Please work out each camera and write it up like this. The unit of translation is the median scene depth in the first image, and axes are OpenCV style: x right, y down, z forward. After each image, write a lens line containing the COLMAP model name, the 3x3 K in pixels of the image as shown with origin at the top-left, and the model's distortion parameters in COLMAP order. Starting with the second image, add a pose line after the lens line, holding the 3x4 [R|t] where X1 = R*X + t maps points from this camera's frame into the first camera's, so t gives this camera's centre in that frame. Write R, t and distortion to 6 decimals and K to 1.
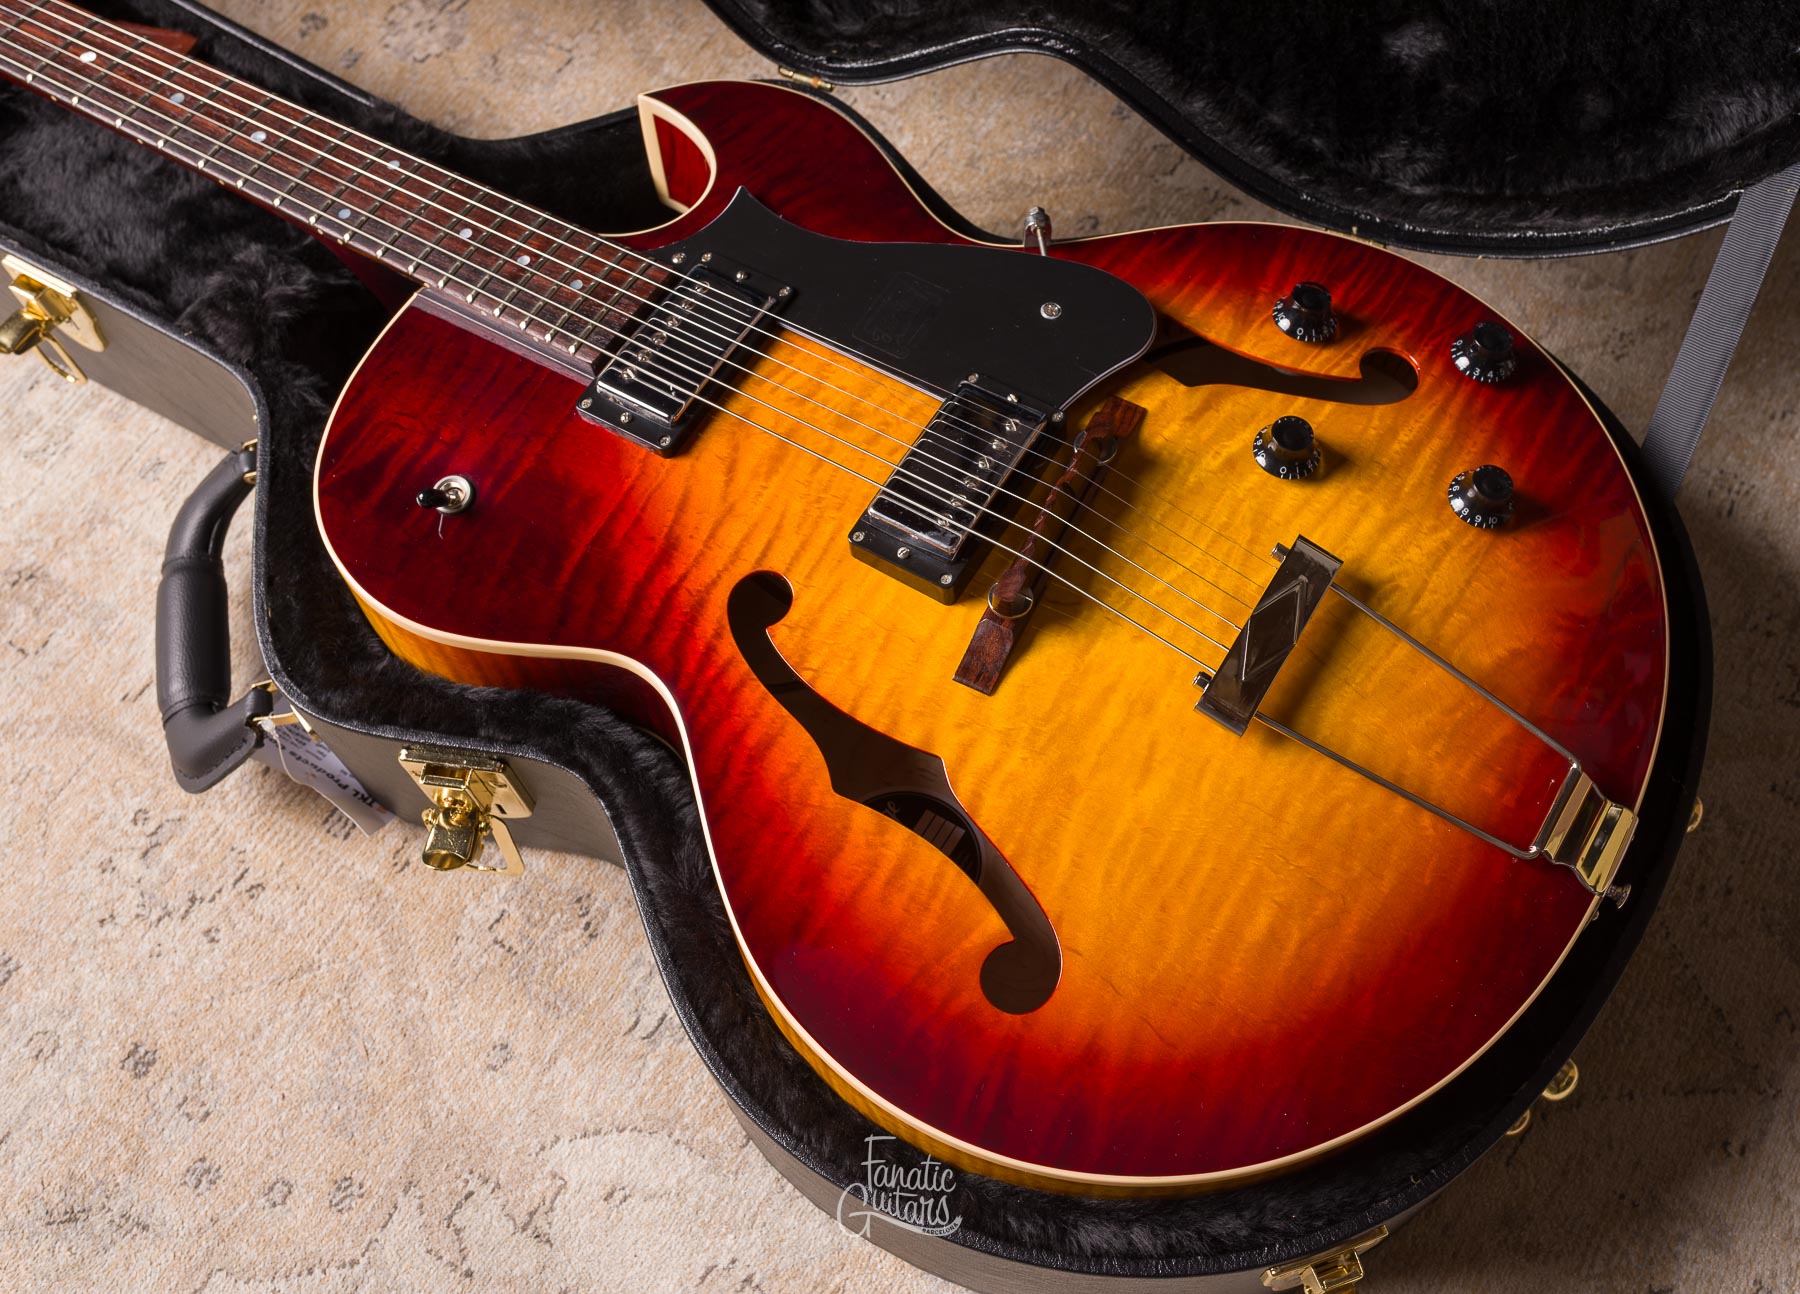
lens RADIAL K [[1887.2, 0, 973.1], [0, 1887.2, 648.3], [0, 0, 1]] dist [-0.003280, 0.002516]
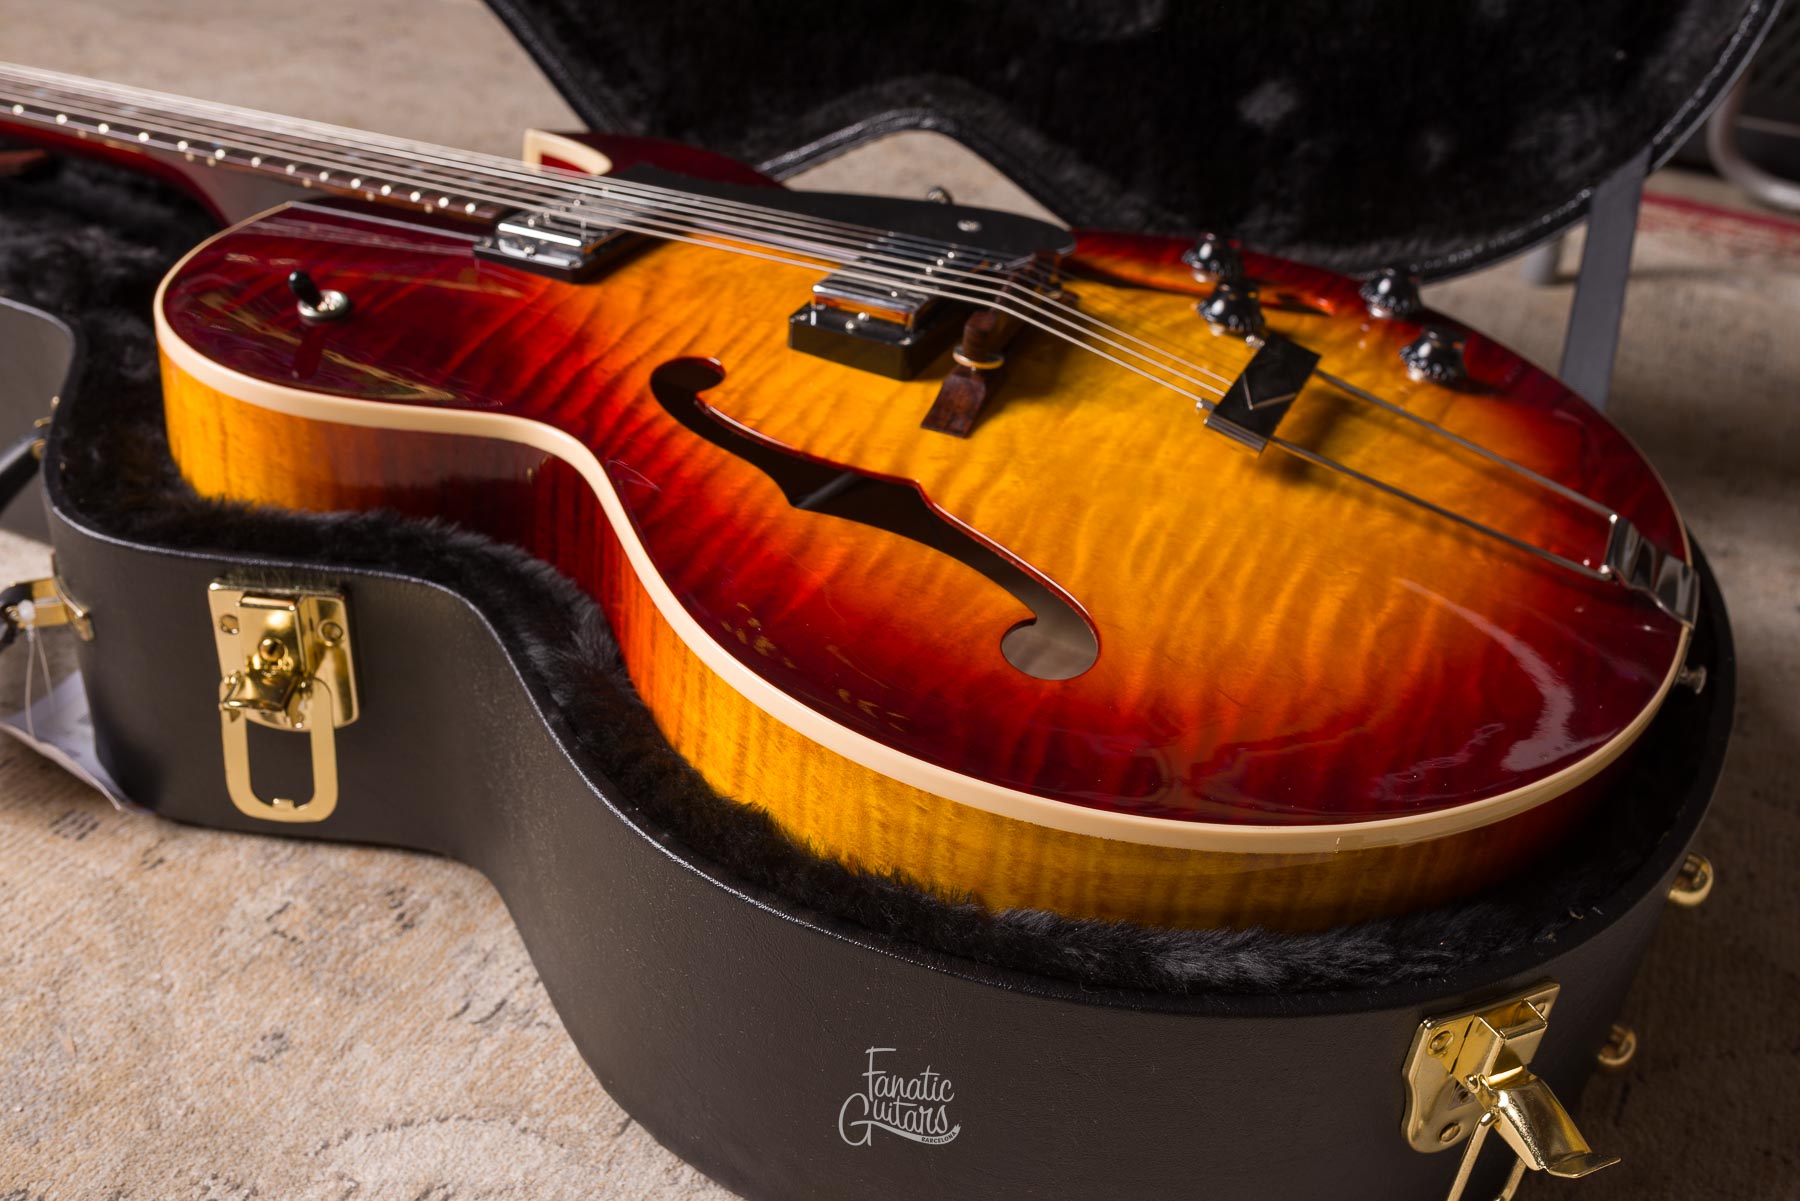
lens RADIAL K [[1780.5, 0, 901.6], [0, 1780.5, 598.3], [0, 0, 1]] dist [-0.001878, 0.012485]
pose [[0.987863, 0.029819, 0.152442, -0.121108], [0.052054, 0.861102, -0.505761, 0.425737], [-0.146349, 0.507557, 0.849098, 0.298360]]
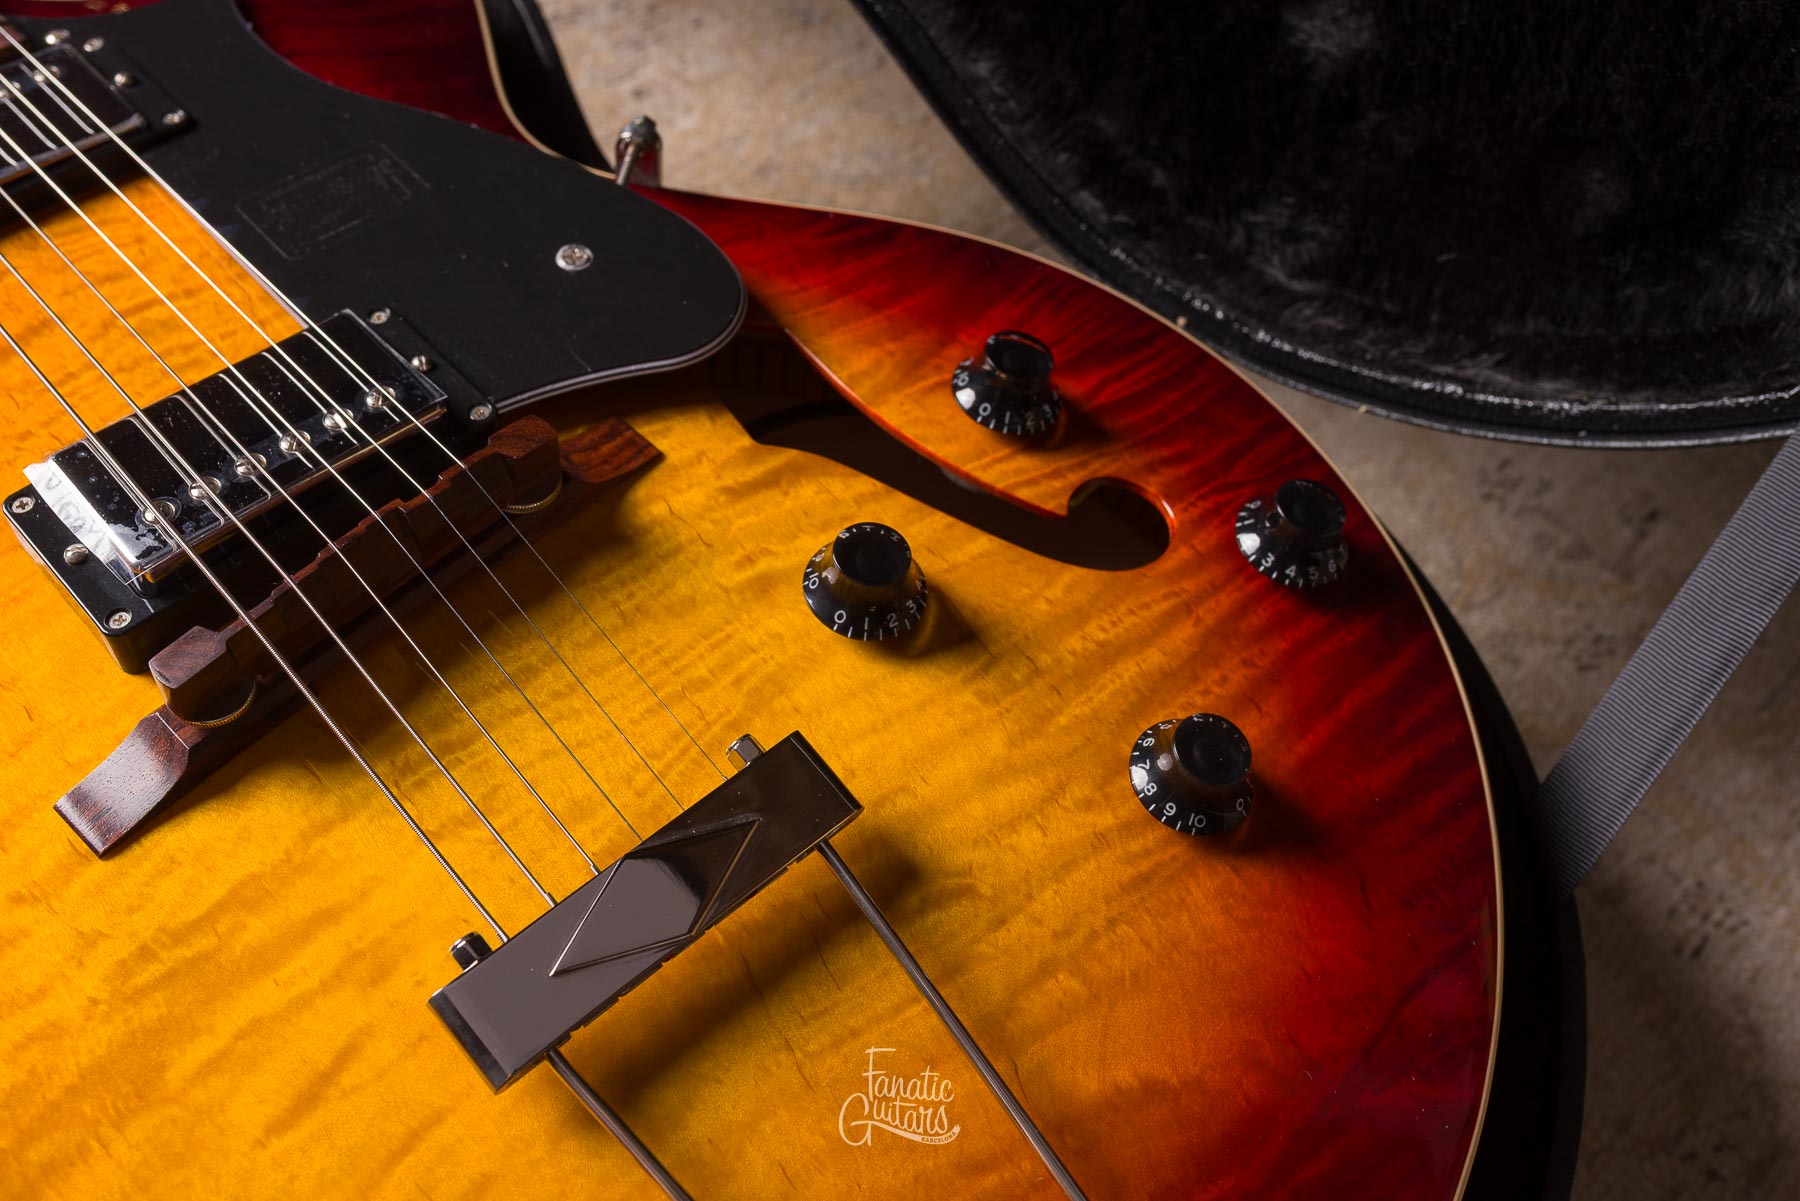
lens RADIAL K [[1804.2, 0, 900.6], [0, 1804.2, 598.5], [0, 0, 1]] dist [0.001279, -0.003822]
pose [[0.956135, 0.275524, -0.099464, 0.206950], [-0.287306, 0.948273, -0.135034, -0.031823], [0.057114, 0.157687, 0.985836, 0.447840]]
